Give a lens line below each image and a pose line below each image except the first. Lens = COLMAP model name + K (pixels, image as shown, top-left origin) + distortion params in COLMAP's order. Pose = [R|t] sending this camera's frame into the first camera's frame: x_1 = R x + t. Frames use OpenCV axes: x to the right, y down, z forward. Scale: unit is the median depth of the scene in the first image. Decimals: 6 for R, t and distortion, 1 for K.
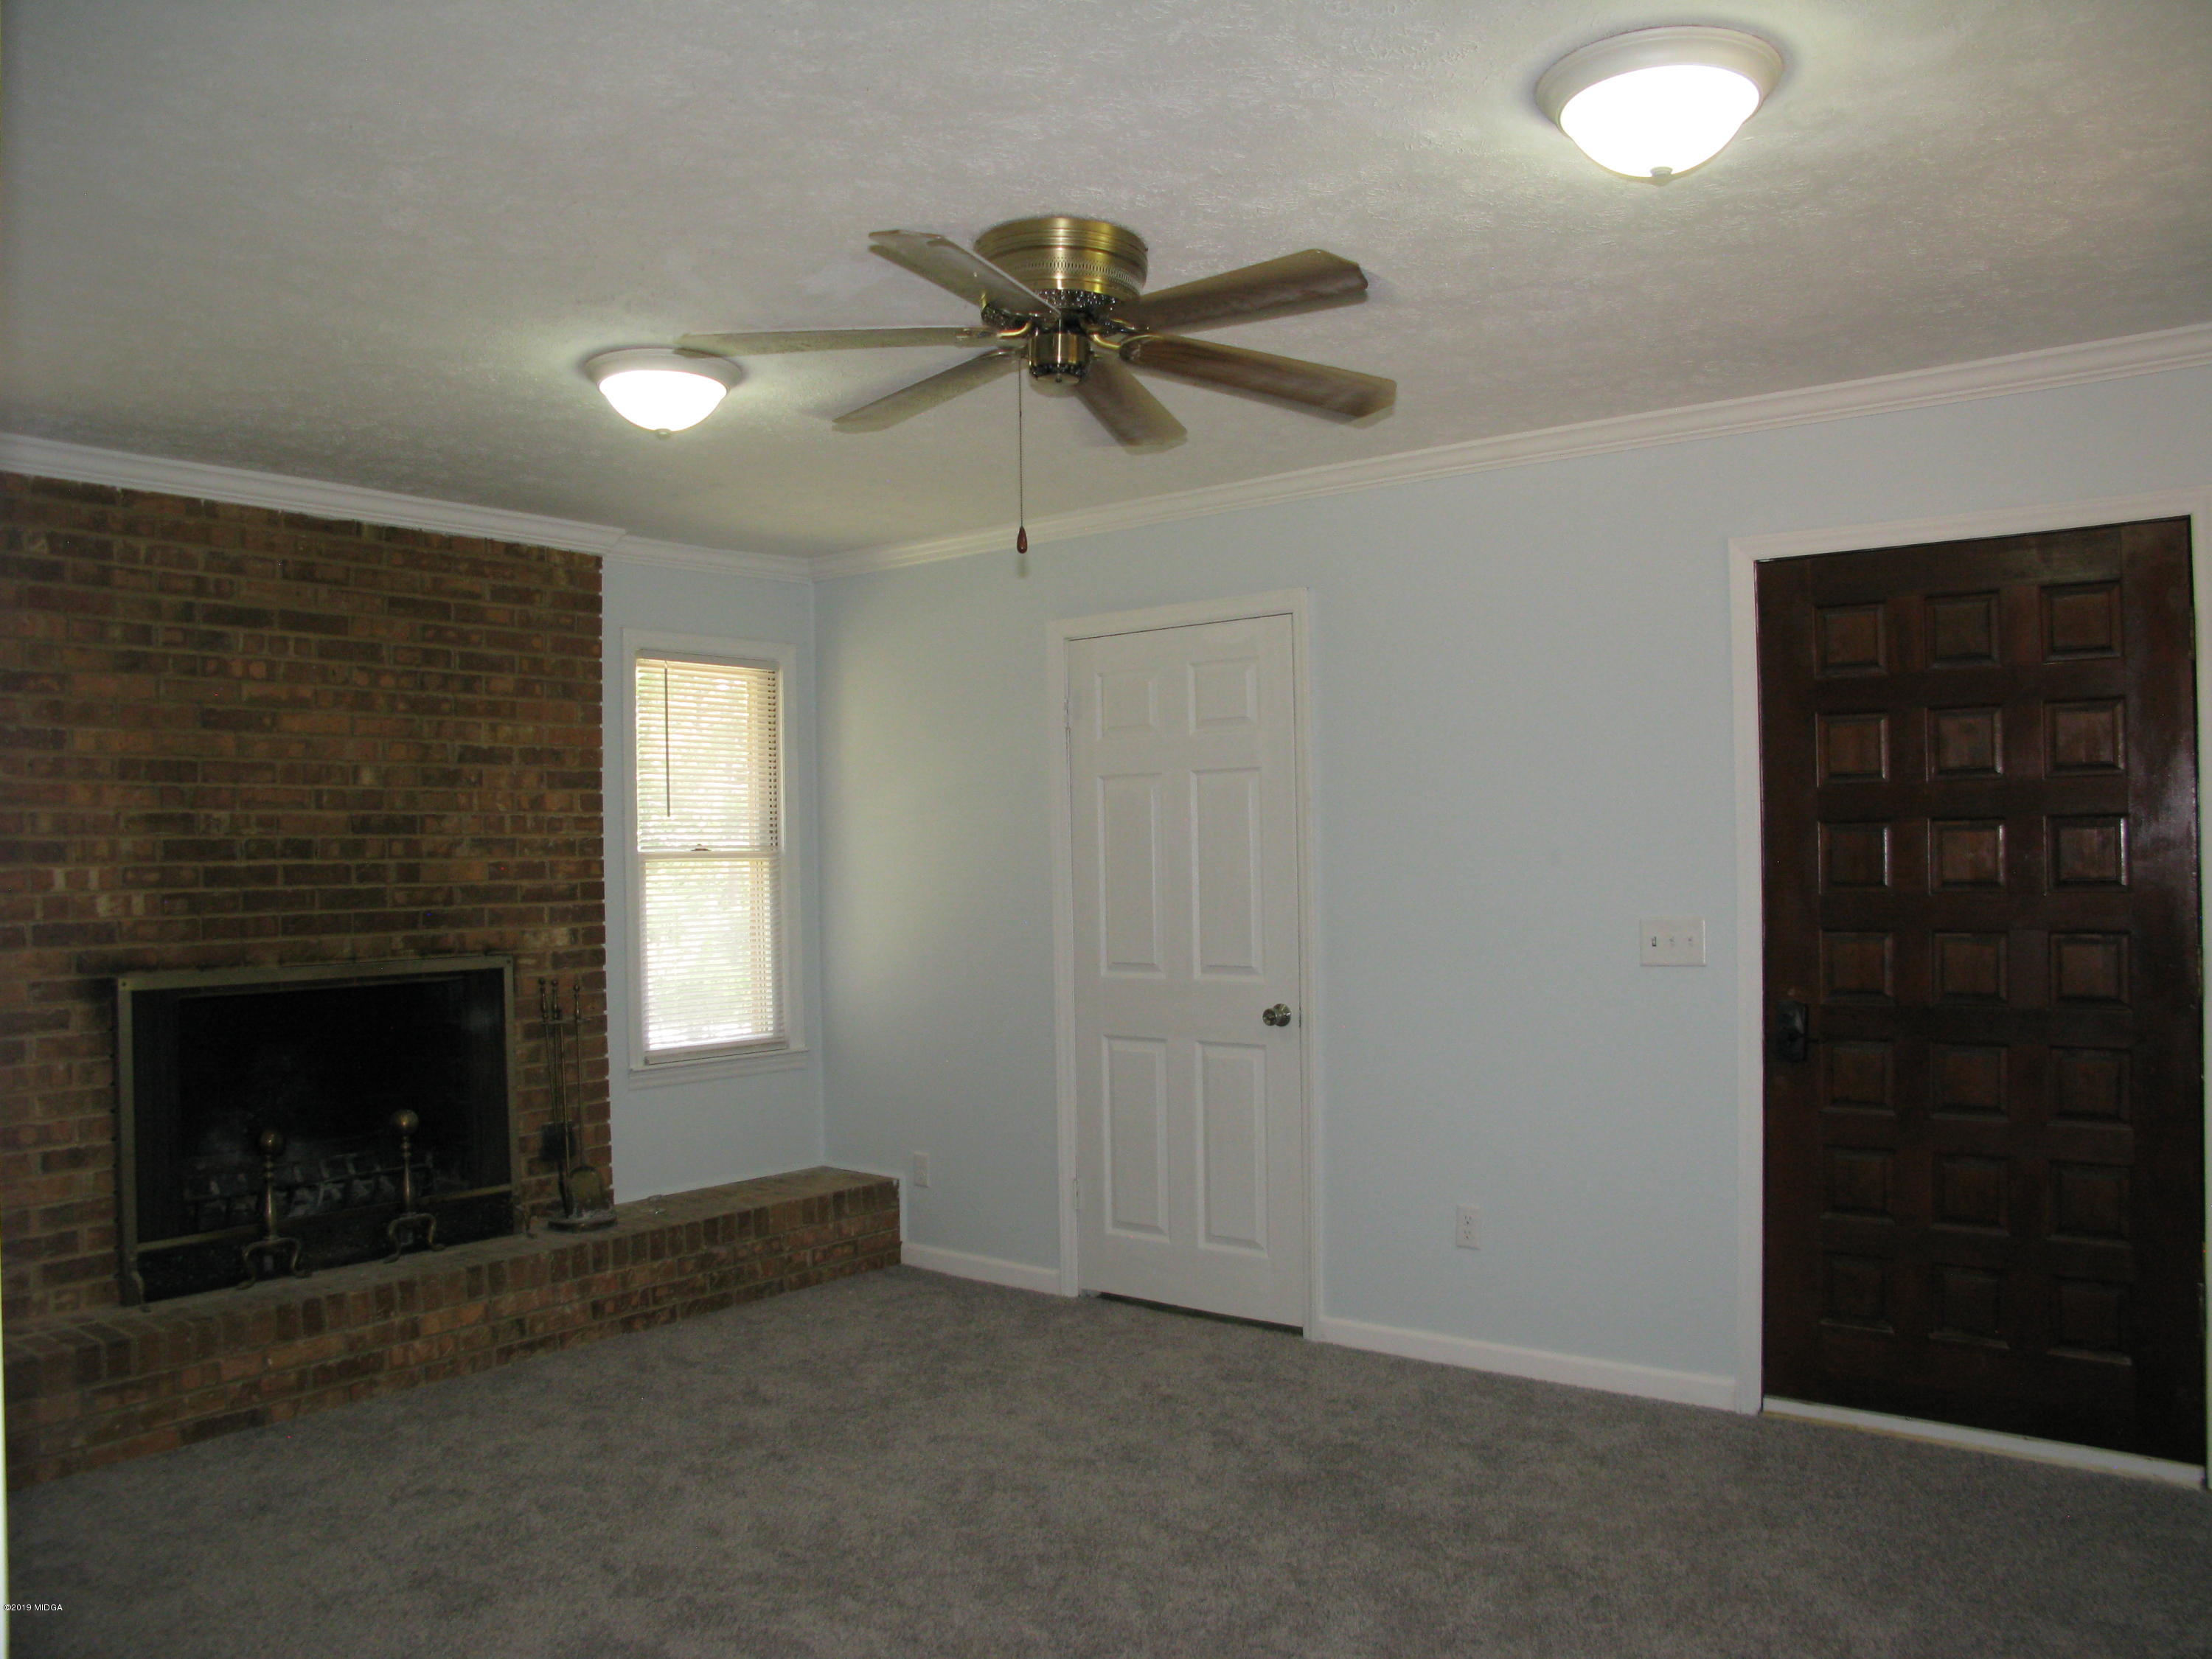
lens RADIAL K [[1687.5, 0, 1120.4], [0, 1687.5, 822.4], [0, 0, 1]] dist [-0.169033, 0.101271]
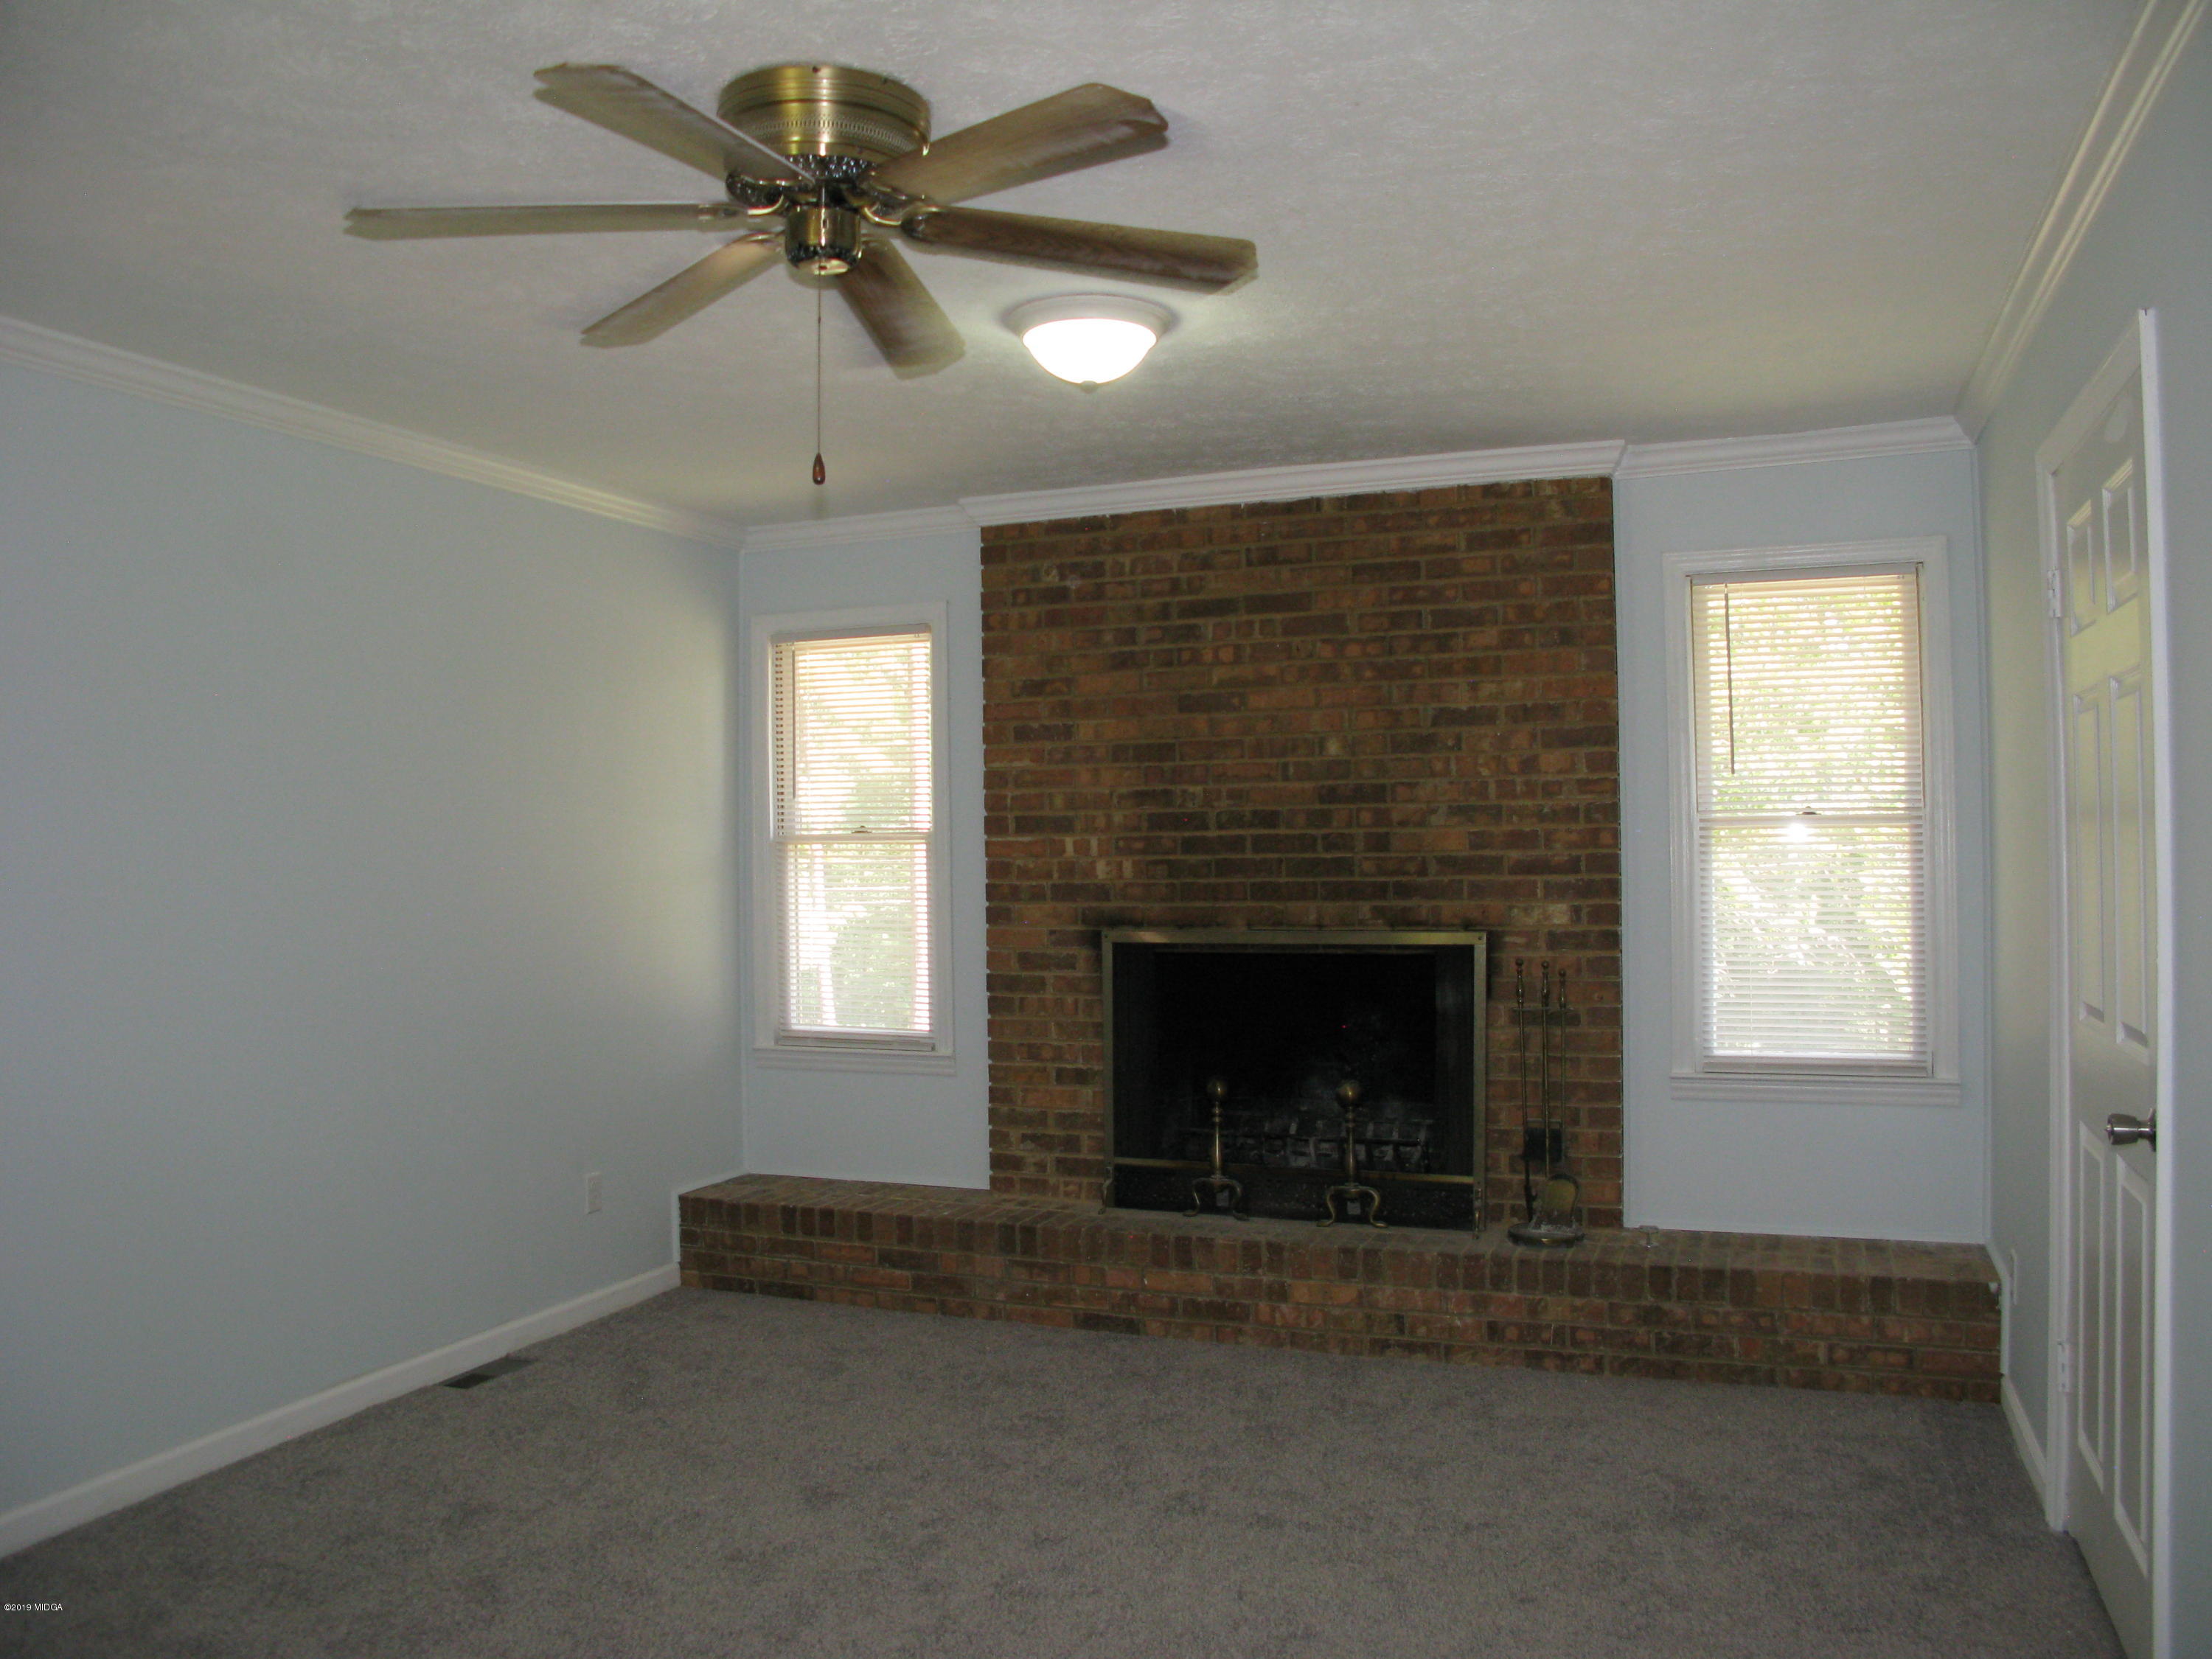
lens RADIAL K [[1687.5, 0, 1109.0], [0, 1687.5, 828.1], [0, 0, 1]] dist [-0.169033, 0.101271]
pose [[0.290989, 0.005947, -0.956708, 0.496076], [0.028812, 0.999473, 0.014976, 0.002605], [0.956293, -0.031922, 0.290664, 0.562786]]
